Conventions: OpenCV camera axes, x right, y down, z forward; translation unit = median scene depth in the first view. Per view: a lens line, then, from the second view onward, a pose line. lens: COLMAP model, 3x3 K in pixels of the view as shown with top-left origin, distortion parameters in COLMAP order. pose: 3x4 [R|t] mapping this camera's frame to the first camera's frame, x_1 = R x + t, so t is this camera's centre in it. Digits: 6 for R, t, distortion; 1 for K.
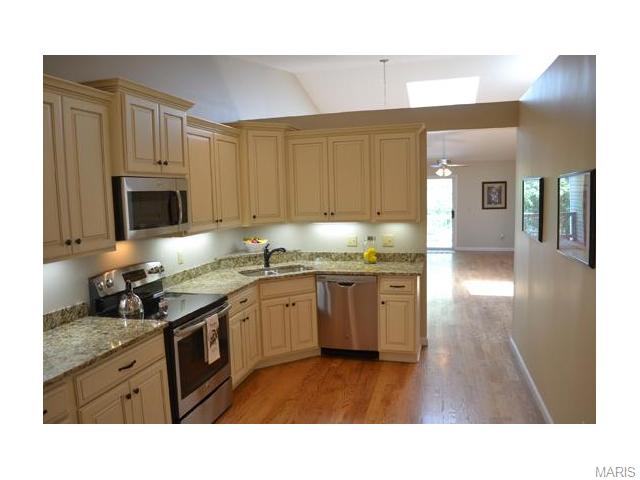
lens RADIAL K [[447.8, 0, 320.0], [0, 447.8, 240.0], [0, 0, 1]] dist [-0.056356, 0.000396]
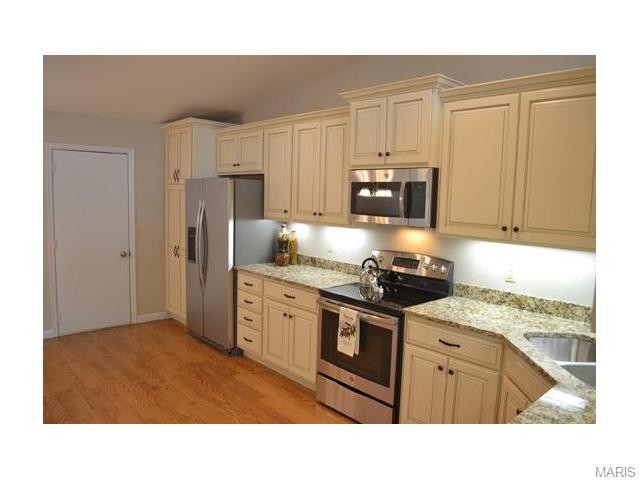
lens RADIAL K [[447.8, 0, 320.0], [0, 447.8, 240.0], [0, 0, 1]] dist [-0.056356, 0.000396]
pose [[-0.531086, 0.096516, -0.841803, 0.435194], [-0.104872, 0.978365, 0.178336, -0.105243], [0.840803, 0.182993, -0.509474, 1.019608]]
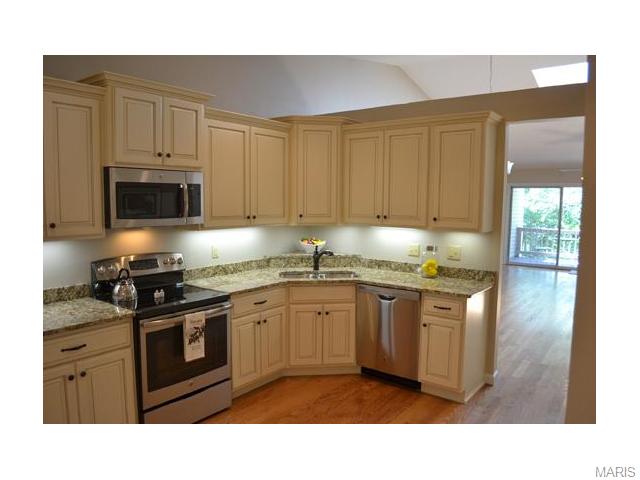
lens RADIAL K [[447.8, 0, 320.0], [0, 447.8, 240.0], [0, 0, 1]] dist [-0.056356, 0.000396]
pose [[0.924551, 0.070993, -0.374387, 0.259380], [-0.074274, 0.997222, 0.005677, -0.009491], [0.373750, 0.022559, 0.927255, 0.143027]]
